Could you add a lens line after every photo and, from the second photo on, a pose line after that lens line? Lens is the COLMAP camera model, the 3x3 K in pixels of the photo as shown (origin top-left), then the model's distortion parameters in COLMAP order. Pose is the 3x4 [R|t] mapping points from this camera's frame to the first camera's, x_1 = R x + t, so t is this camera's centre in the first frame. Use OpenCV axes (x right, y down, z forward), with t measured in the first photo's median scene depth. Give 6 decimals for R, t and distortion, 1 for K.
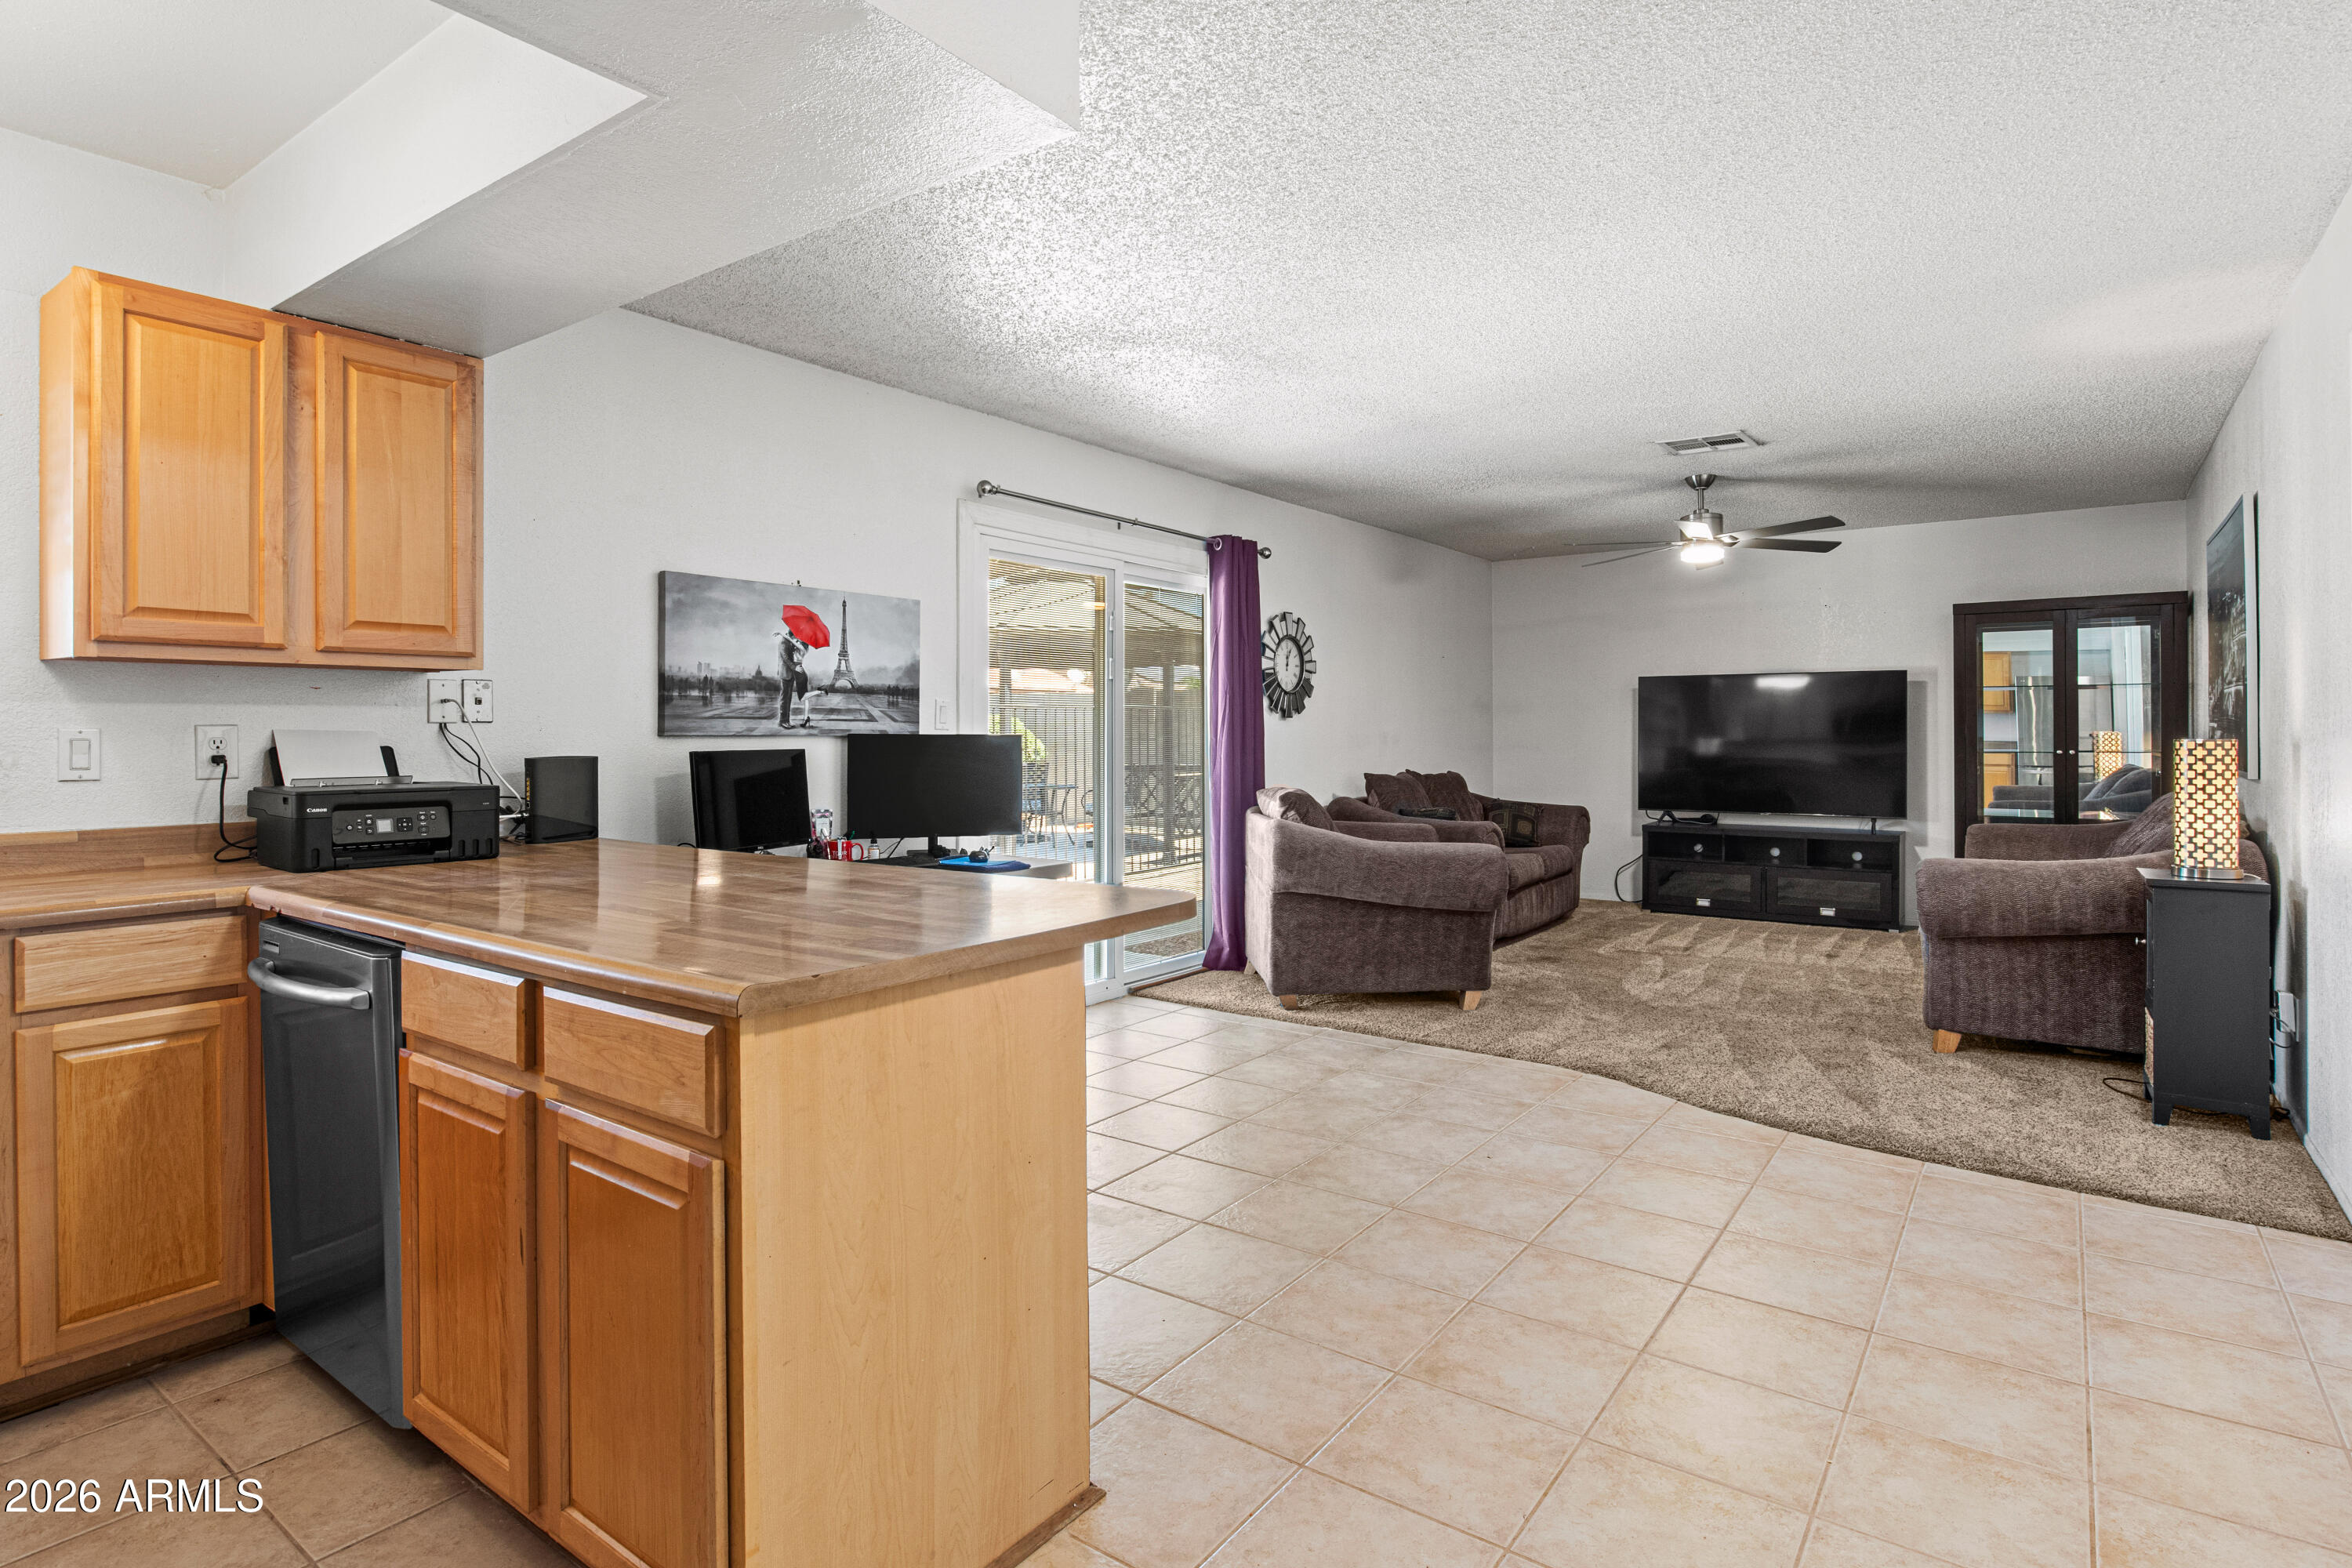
lens RADIAL K [[1200.9, 0, 1183.1], [0, 1200.9, 732.4], [0, 0, 1]] dist [-0.011400, 0.002681]
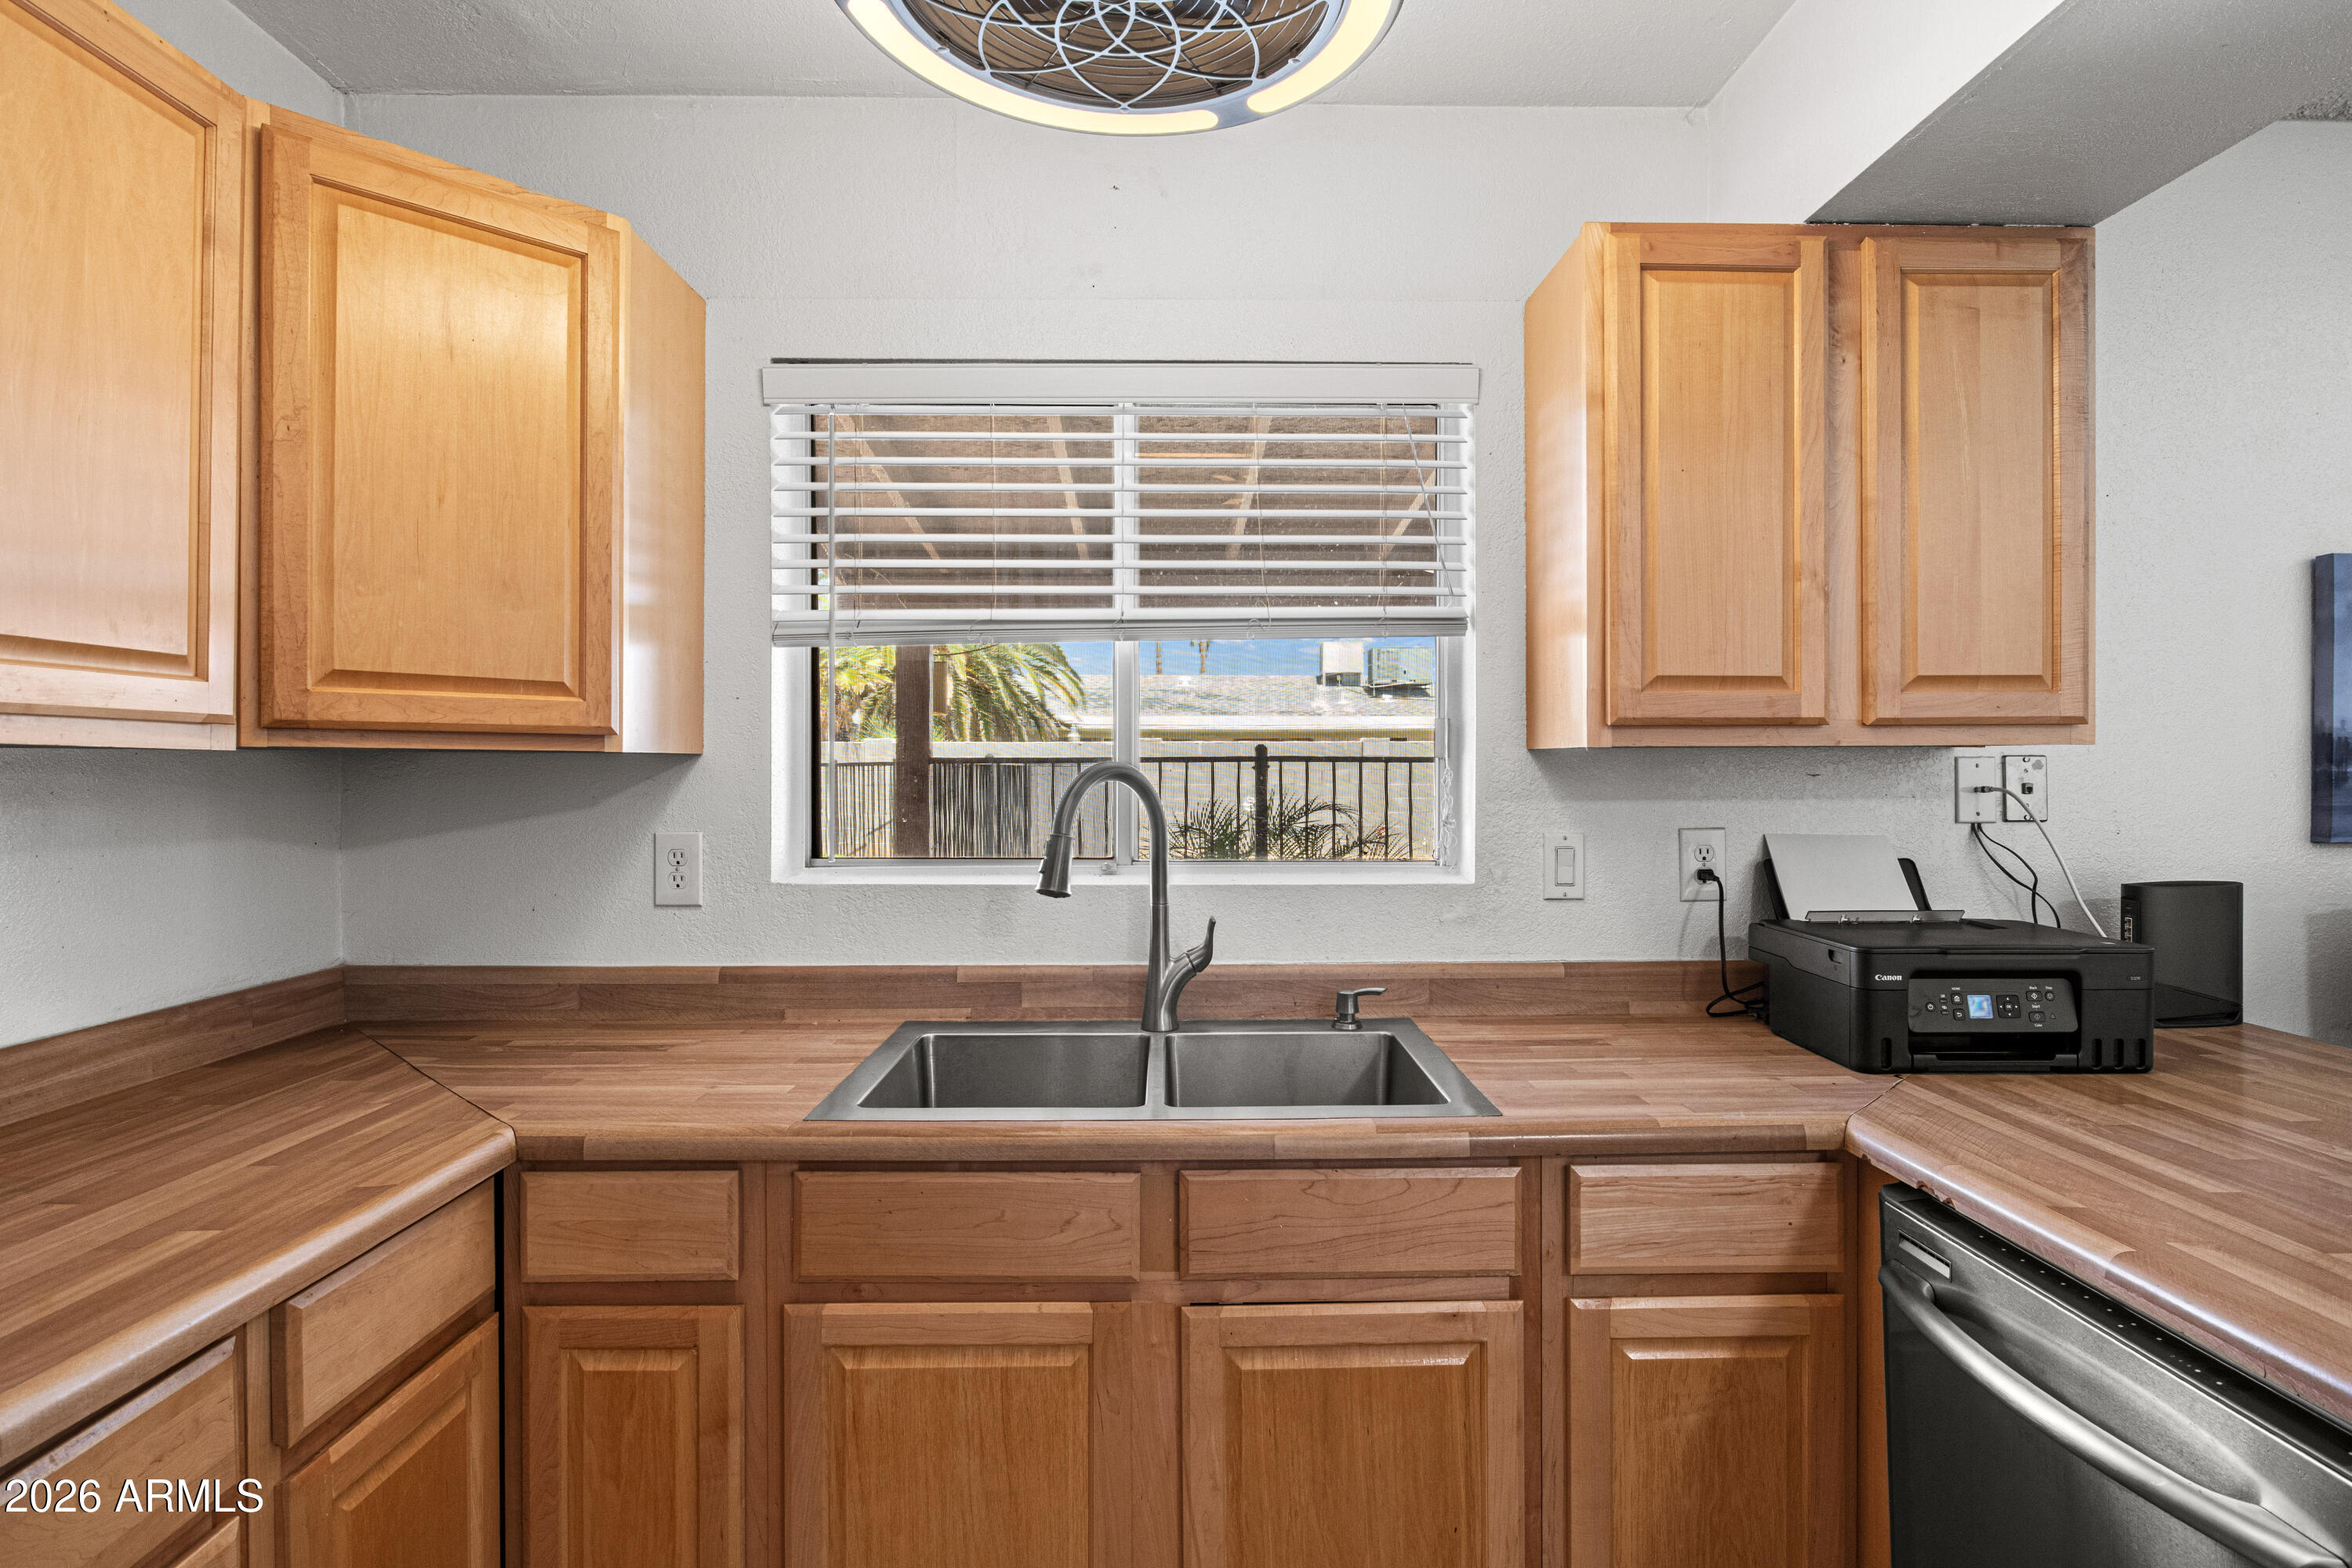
lens RADIAL K [[1170.0, 0, 1186.2], [0, 1170.0, 776.4], [0, 0, 1]] dist [-0.013425, 0.001021]
pose [[0.604168, 0.000552, -0.796857, -0.444620], [0.001747, 0.999996, 0.002017, -0.042699], [0.796855, -0.002611, 0.604165, 0.319035]]
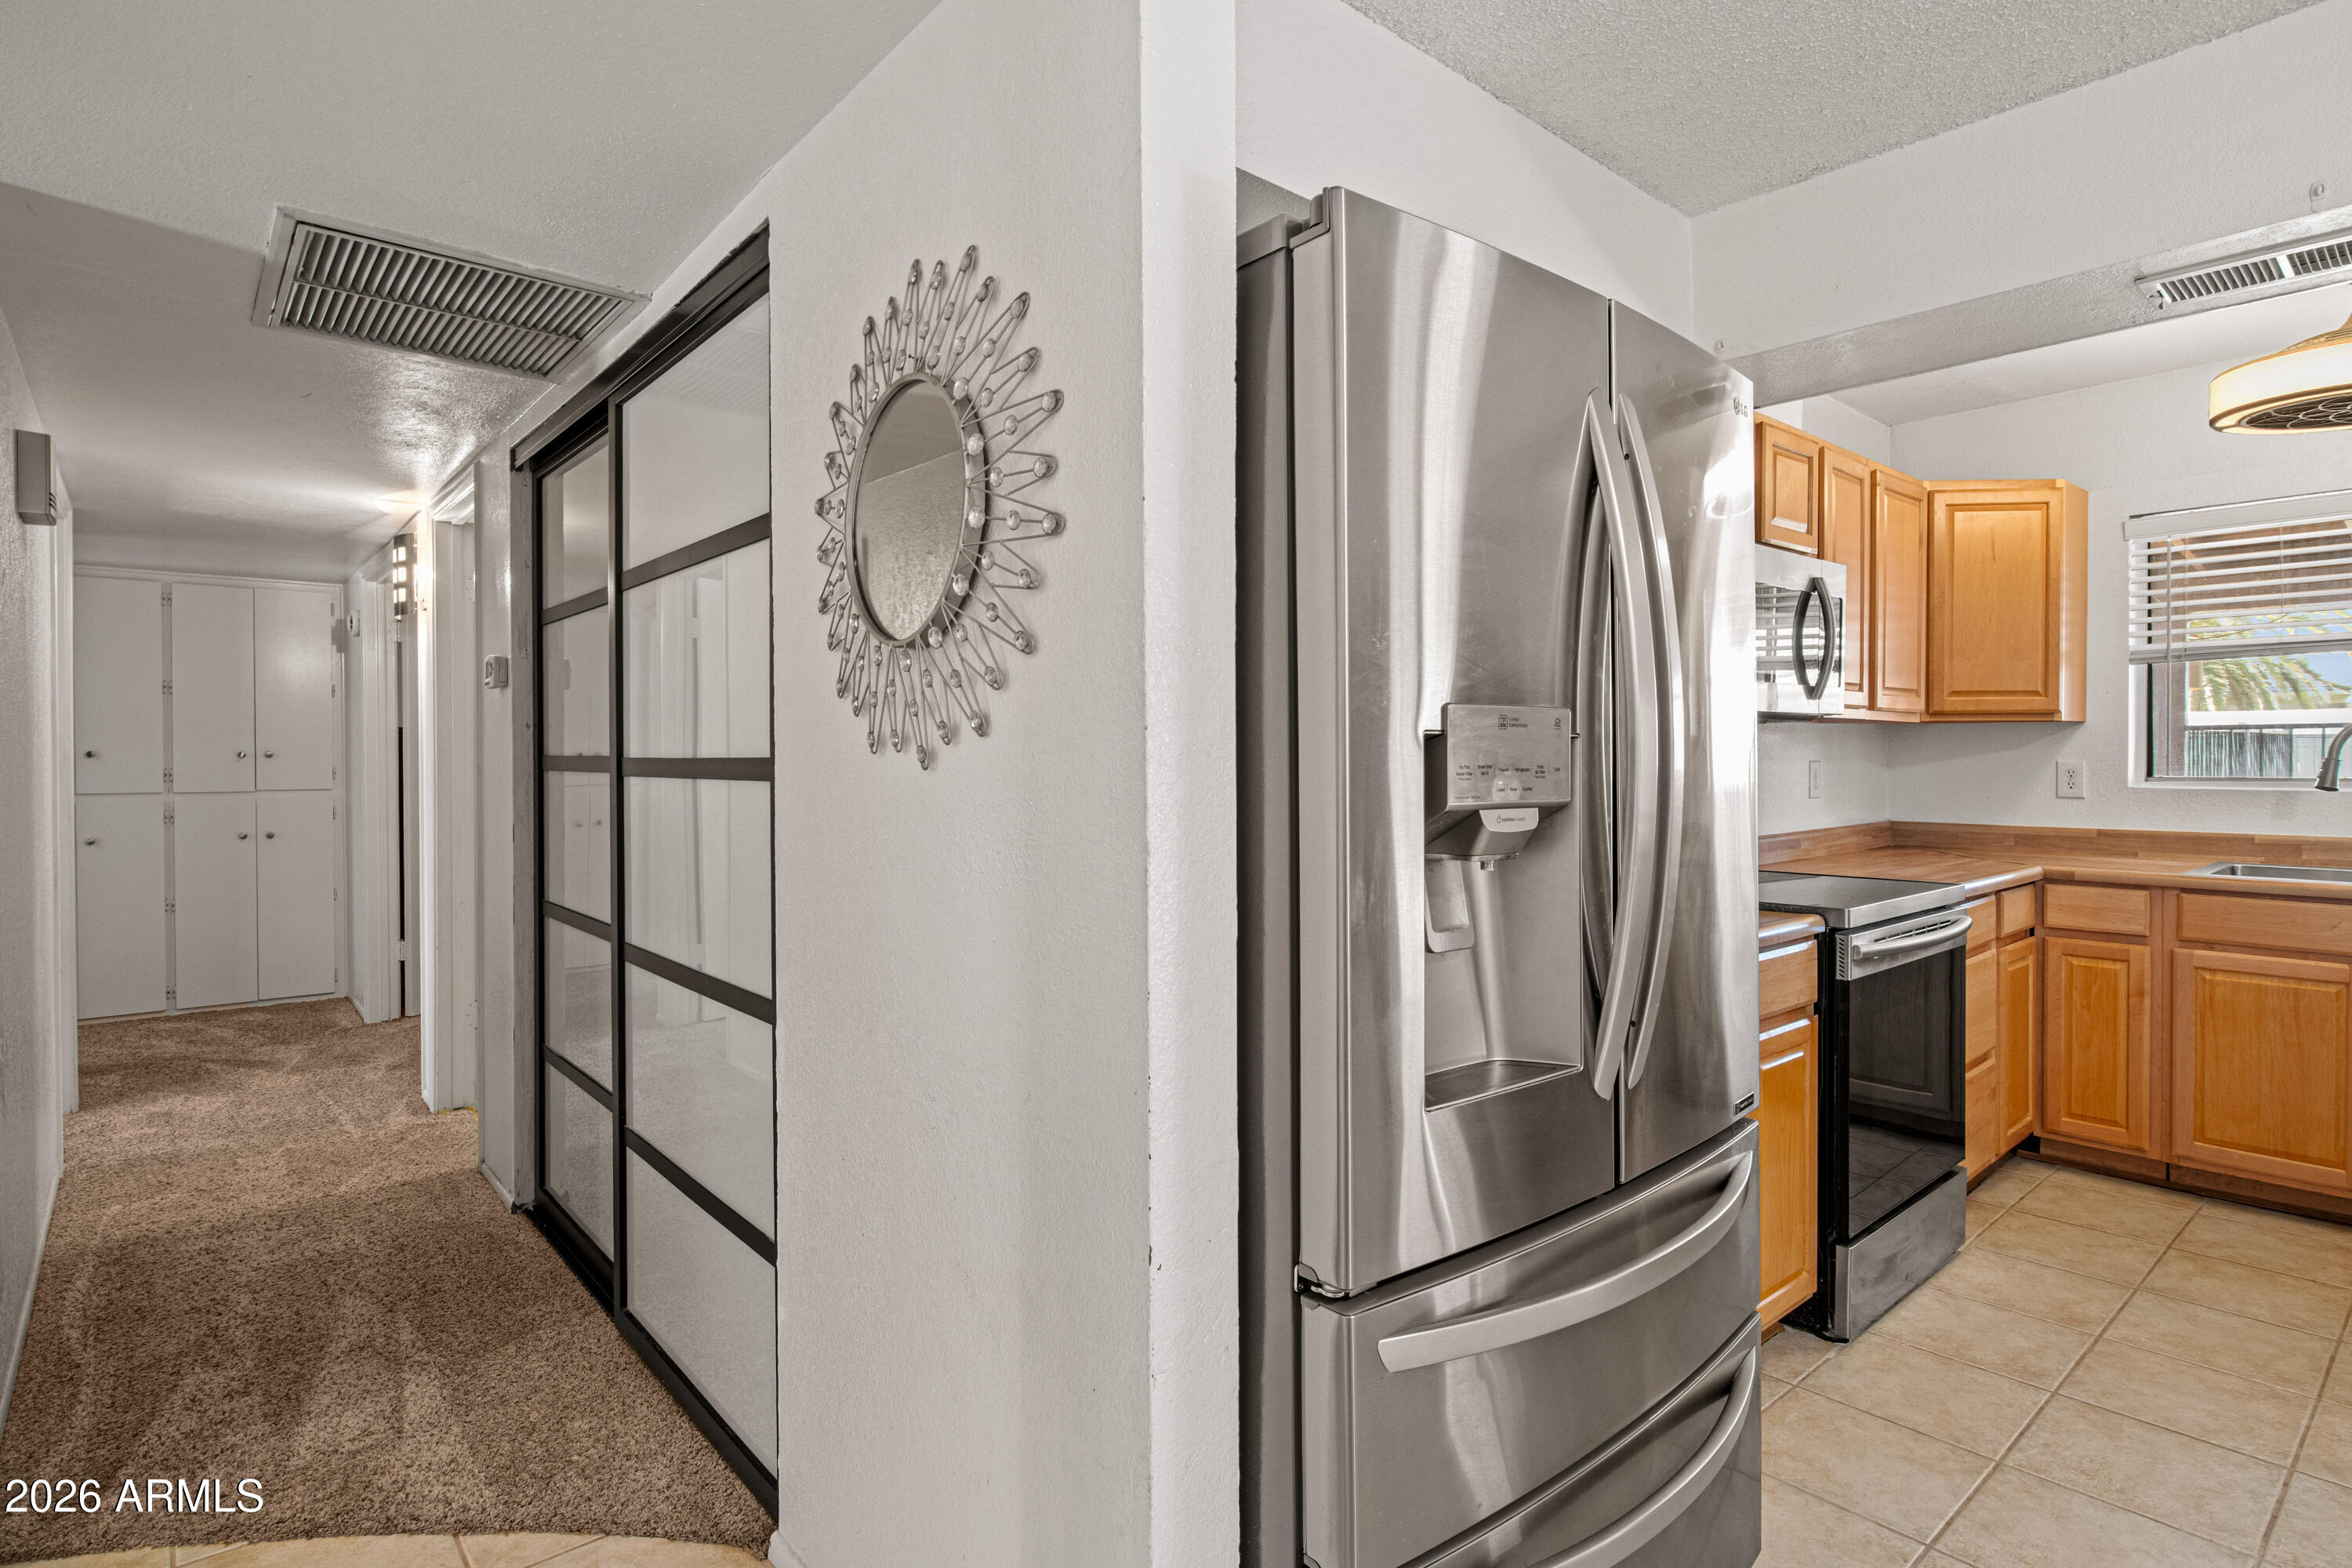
lens RADIAL K [[1200.9, 0, 1189.6], [0, 1200.9, 763.1], [0, 0, 1]] dist [-0.011400, 0.002681]
pose [[-0.221124, 0.007551, -0.975216, 0.510123], [0.003353, 0.999970, 0.006982, -0.016937], [0.975240, -0.001726, -0.221143, -0.254713]]
